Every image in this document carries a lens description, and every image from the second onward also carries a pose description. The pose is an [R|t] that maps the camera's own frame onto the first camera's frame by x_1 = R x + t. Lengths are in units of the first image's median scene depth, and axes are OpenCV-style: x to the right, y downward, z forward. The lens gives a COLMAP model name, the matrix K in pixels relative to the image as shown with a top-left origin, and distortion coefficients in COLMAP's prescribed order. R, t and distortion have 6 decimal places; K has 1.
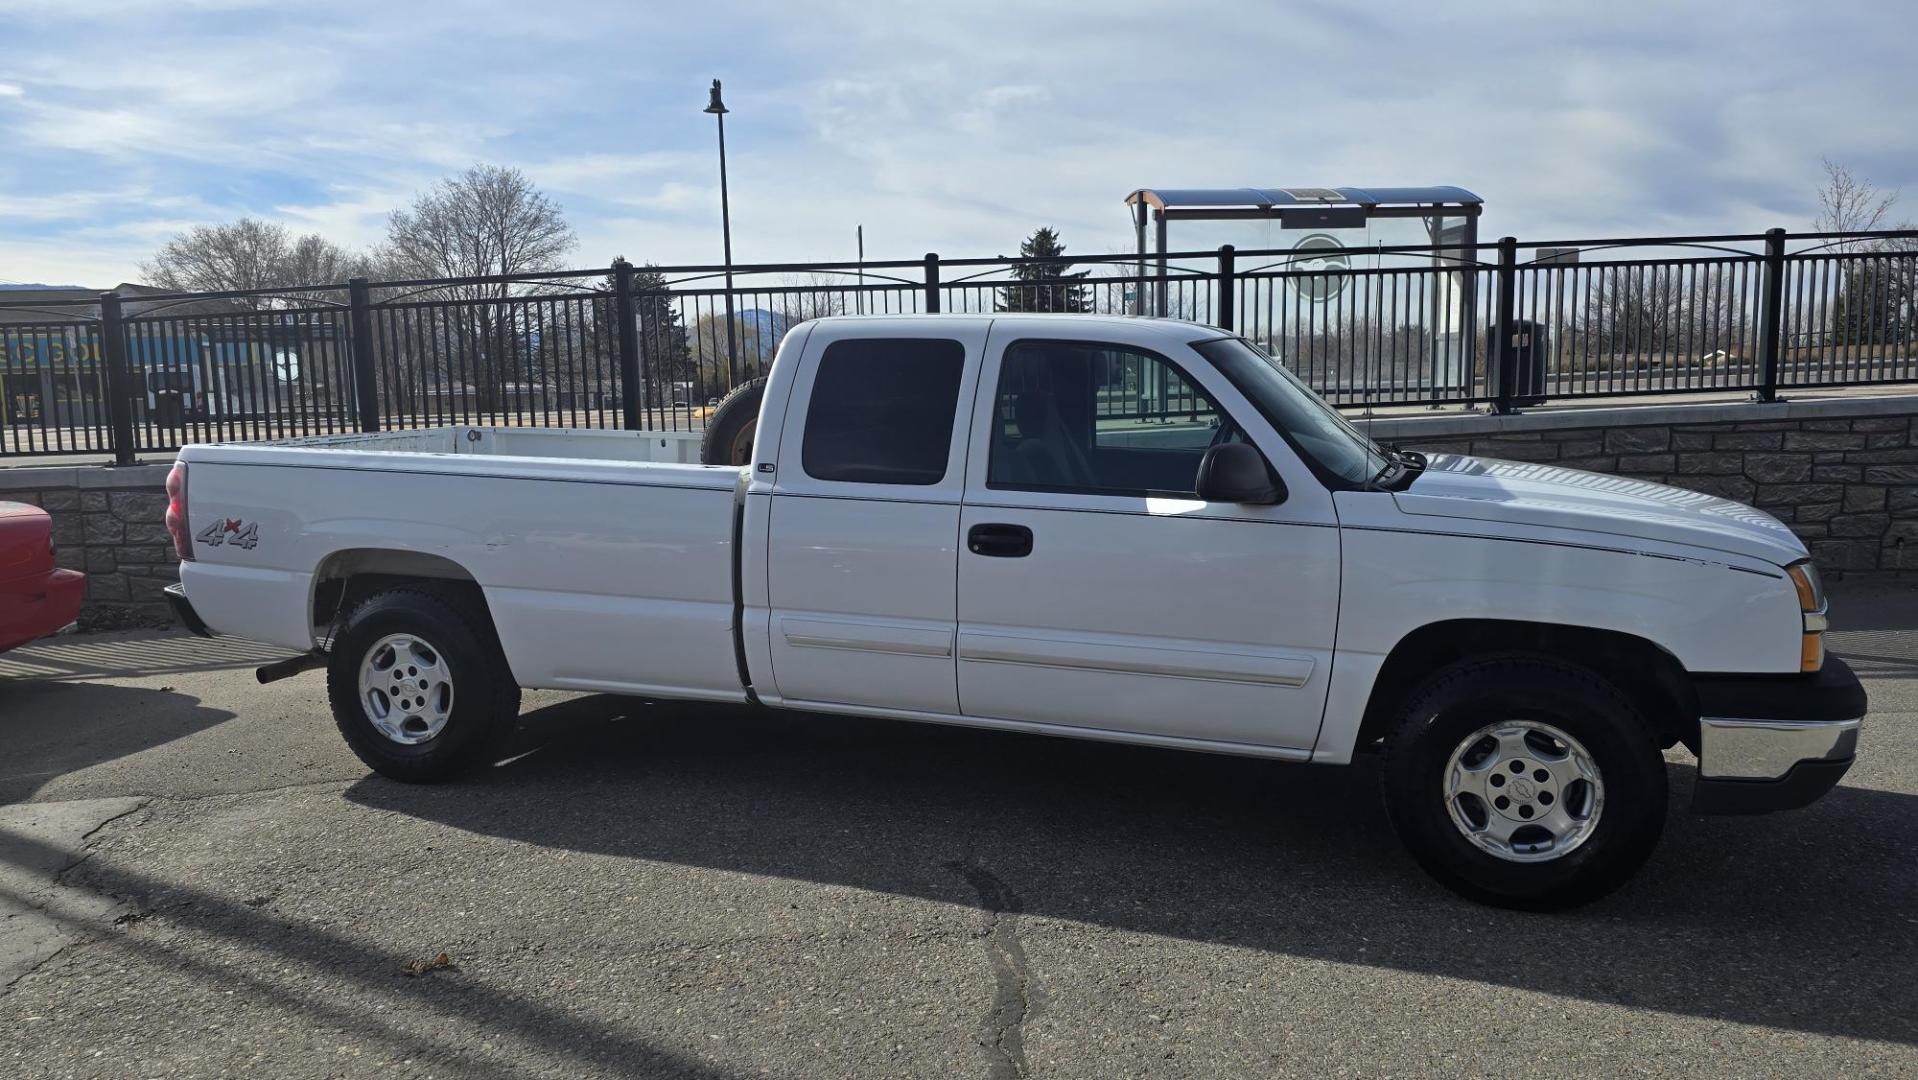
lens RADIAL K [[1312.0, 0, 934.6], [0, 1312.0, 534.5], [0, 0, 1]] dist [0.063008, -0.049381]
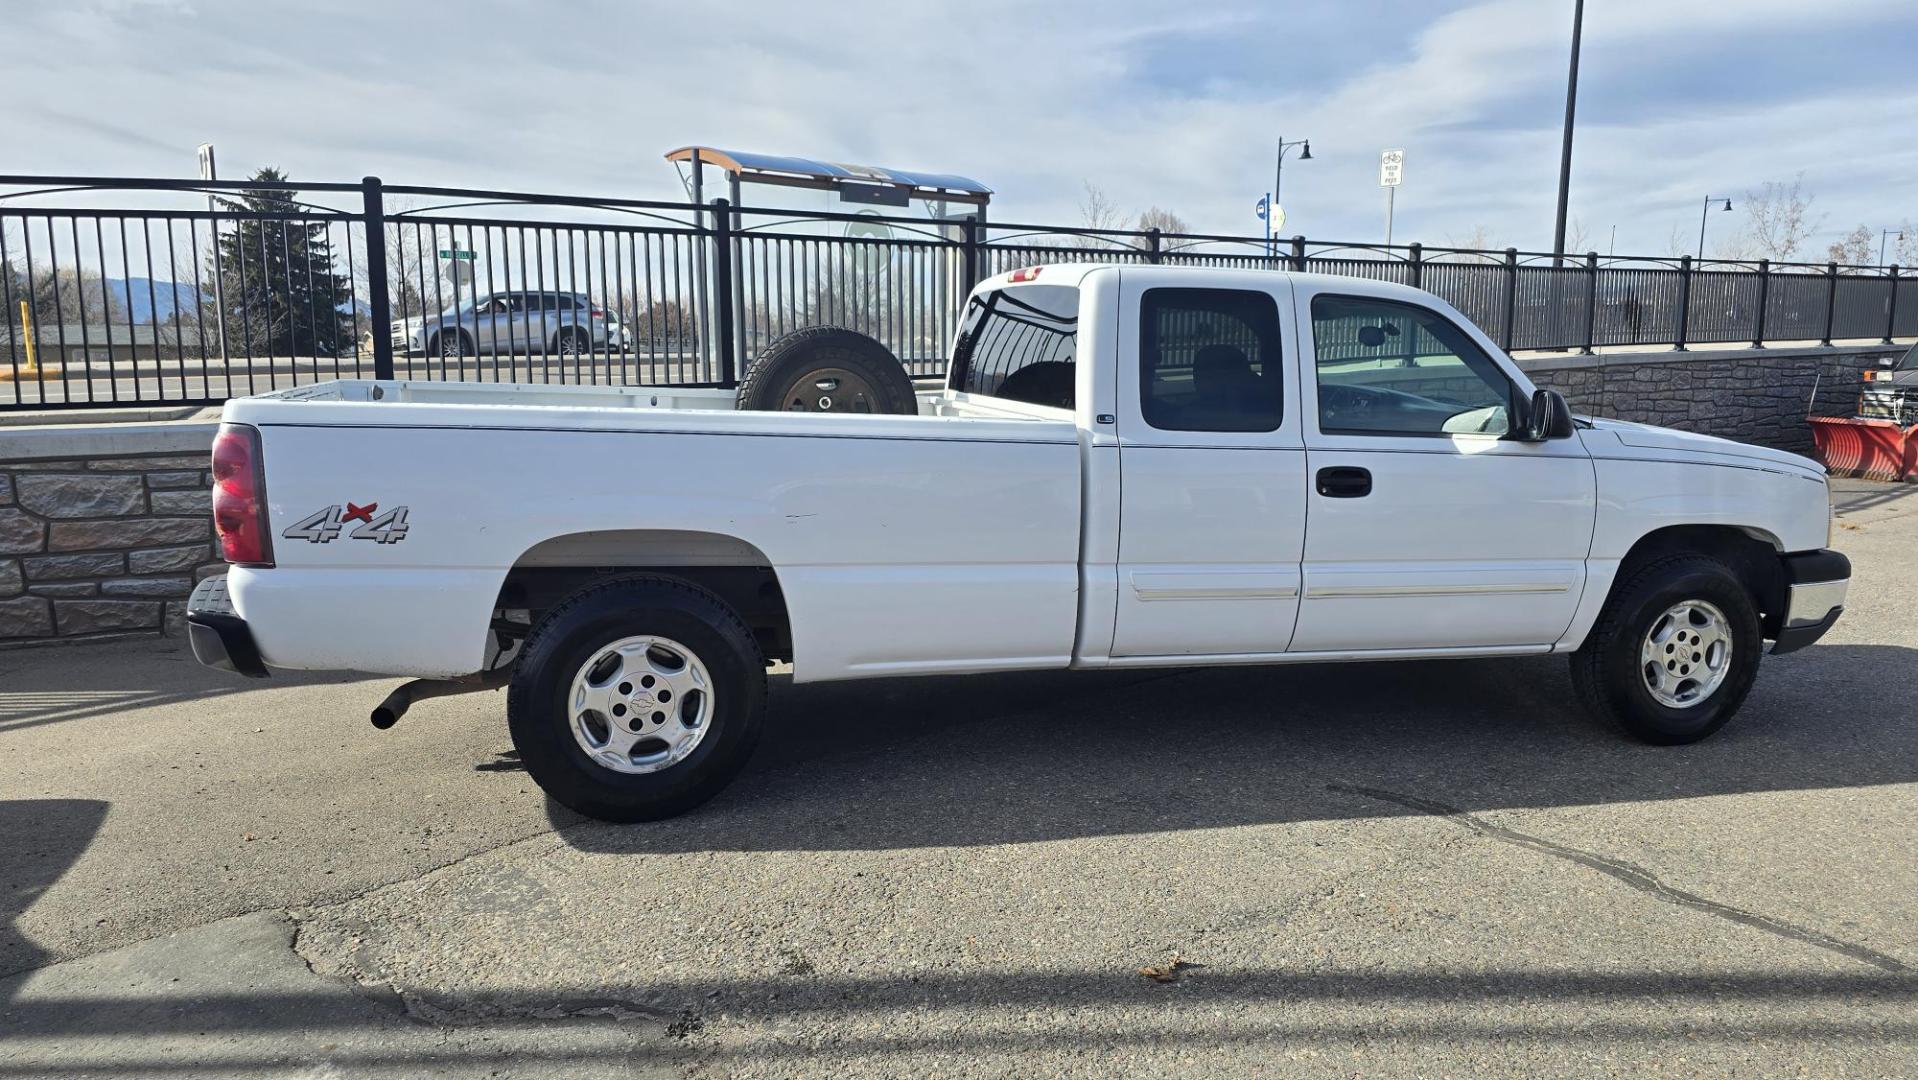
lens RADIAL K [[1312.0, 0, 949.8], [0, 1312.0, 534.2], [0, 0, 1]] dist [0.063008, -0.049381]
pose [[0.827486, -0.058719, 0.558407, -0.719488], [0.046781, 0.998269, 0.035650, -0.005939], [-0.559534, -0.003377, 0.828801, 0.250745]]
